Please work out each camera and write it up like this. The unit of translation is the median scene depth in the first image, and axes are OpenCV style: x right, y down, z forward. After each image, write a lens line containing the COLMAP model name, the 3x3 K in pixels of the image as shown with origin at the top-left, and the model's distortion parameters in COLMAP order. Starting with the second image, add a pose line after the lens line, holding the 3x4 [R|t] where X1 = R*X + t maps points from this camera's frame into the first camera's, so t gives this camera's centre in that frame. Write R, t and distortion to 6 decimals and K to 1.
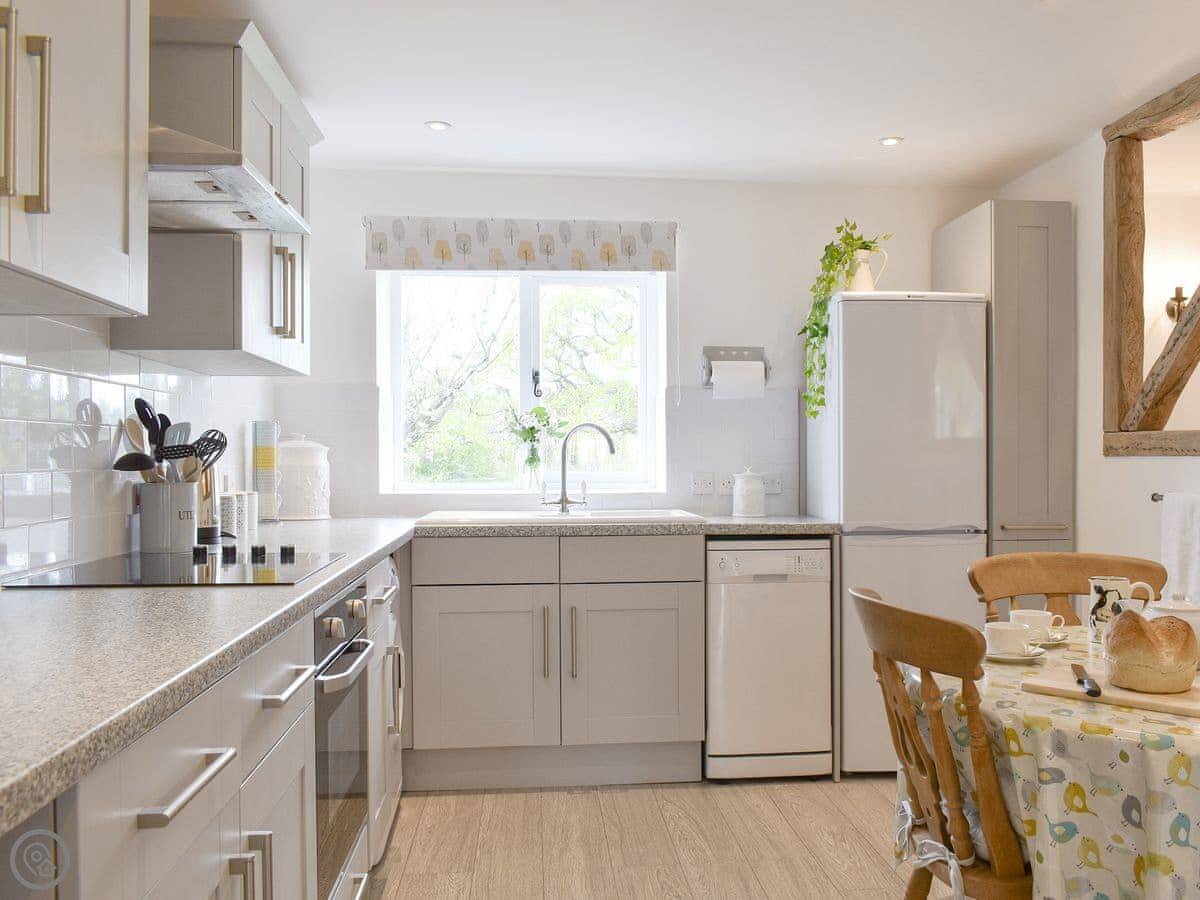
lens RADIAL K [[1181.4, 0, 600.6], [0, 1181.4, 456.0], [0, 0, 1]] dist [-0.057778, 0.000000]
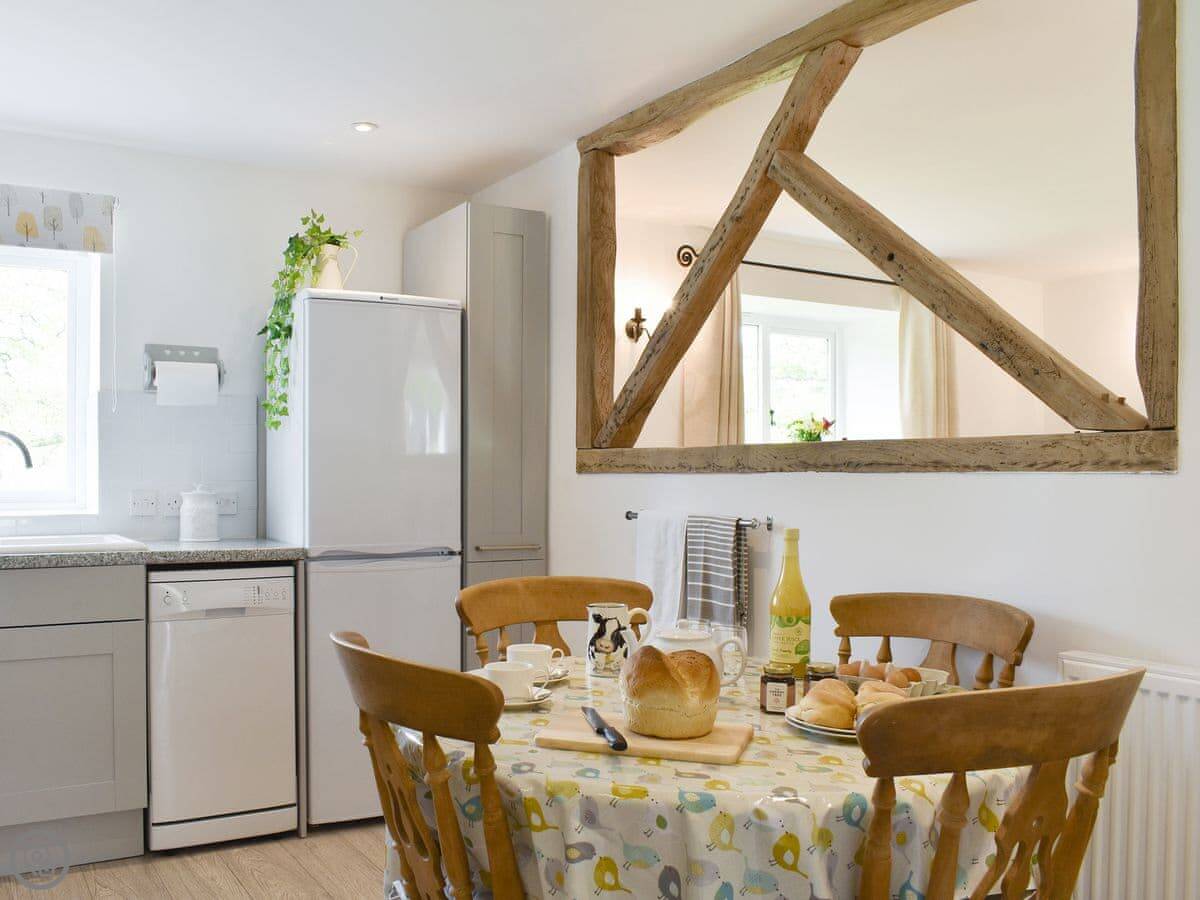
lens RADIAL K [[1181.4, 0, 573.0], [0, 1181.4, 477.9], [0, 0, 1]] dist [-0.057778, 0.000000]
pose [[0.906487, 0.002236, 0.422229, 0.010781], [-0.003904, 0.999988, 0.003086, 0.000922], [-0.422217, -0.004446, 0.906484, 0.107786]]
